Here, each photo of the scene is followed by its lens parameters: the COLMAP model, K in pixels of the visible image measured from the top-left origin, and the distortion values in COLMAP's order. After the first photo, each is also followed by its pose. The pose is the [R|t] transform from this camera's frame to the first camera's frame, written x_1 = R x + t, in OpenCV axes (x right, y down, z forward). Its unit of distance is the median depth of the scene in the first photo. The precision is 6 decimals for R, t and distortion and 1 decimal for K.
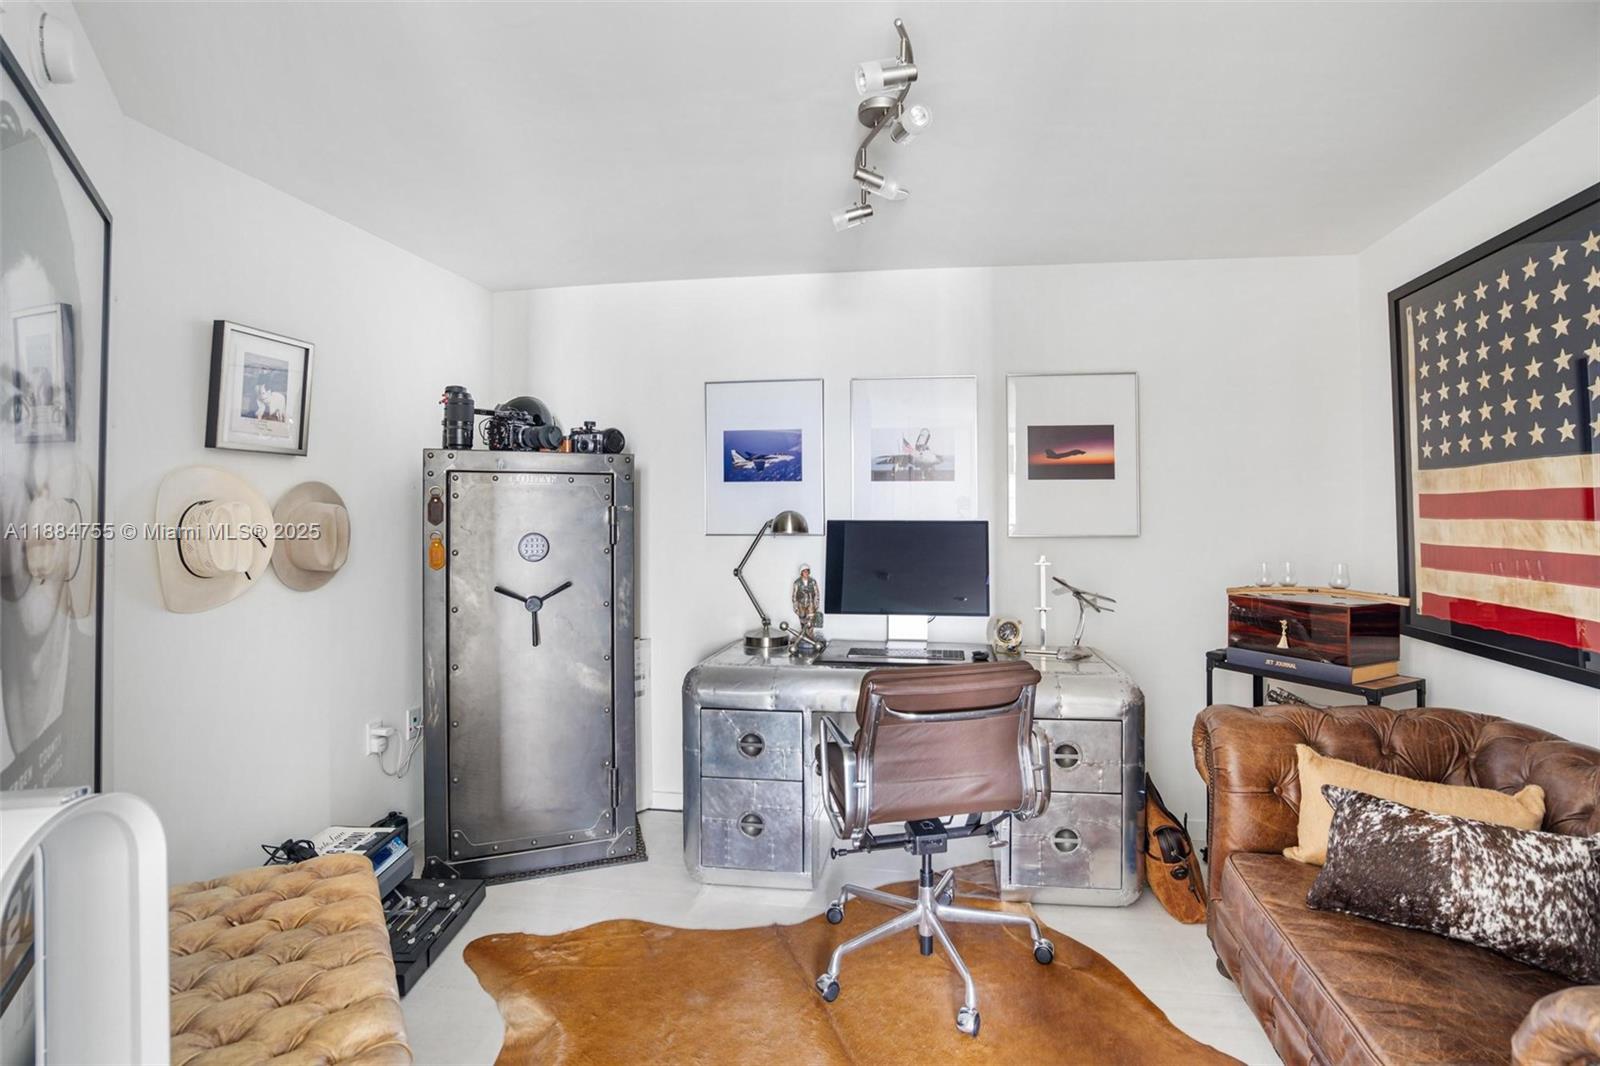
lens RADIAL K [[737.5, 0, 804.1], [0, 737.5, 508.0], [0, 0, 1]] dist [0.000181, 0.000905]
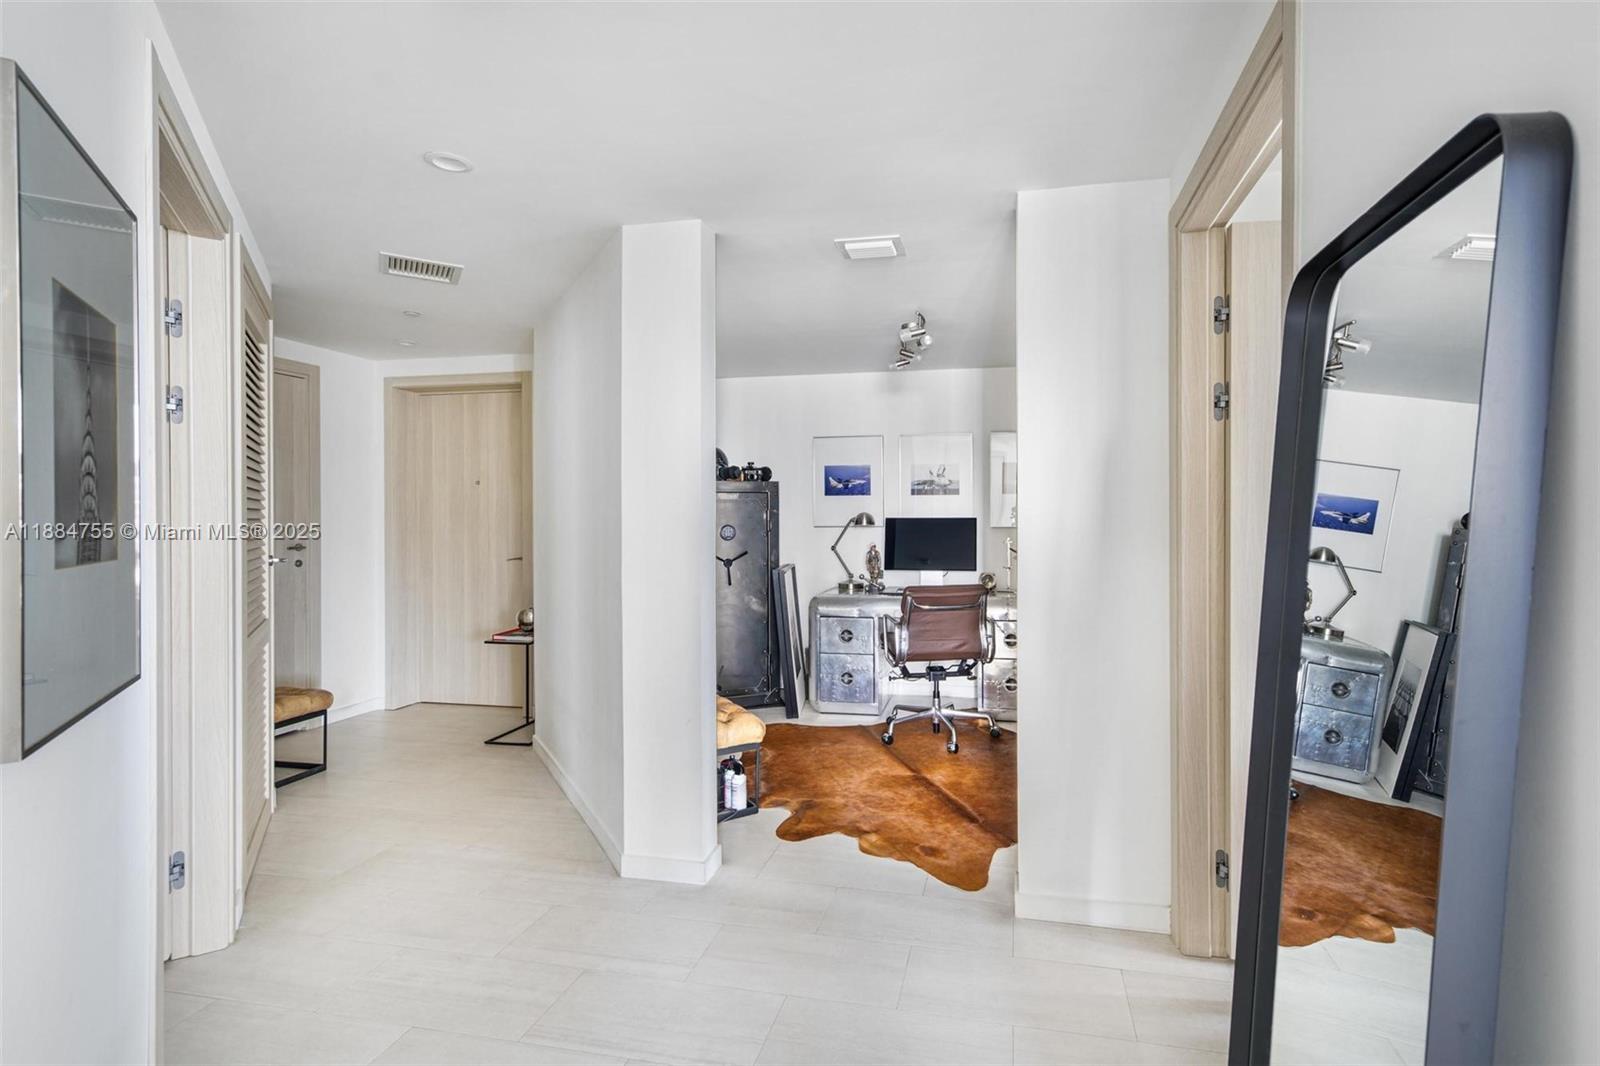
lens RADIAL K [[737.5, 0, 804.1], [0, 737.5, 508.0], [0, 0, 1]] dist [0.000181, 0.000905]
pose [[0.997518, -0.002783, -0.070351, -0.040262], [0.002977, 0.999992, 0.002646, -0.012619], [0.070343, -0.002849, 0.997519, -0.800713]]
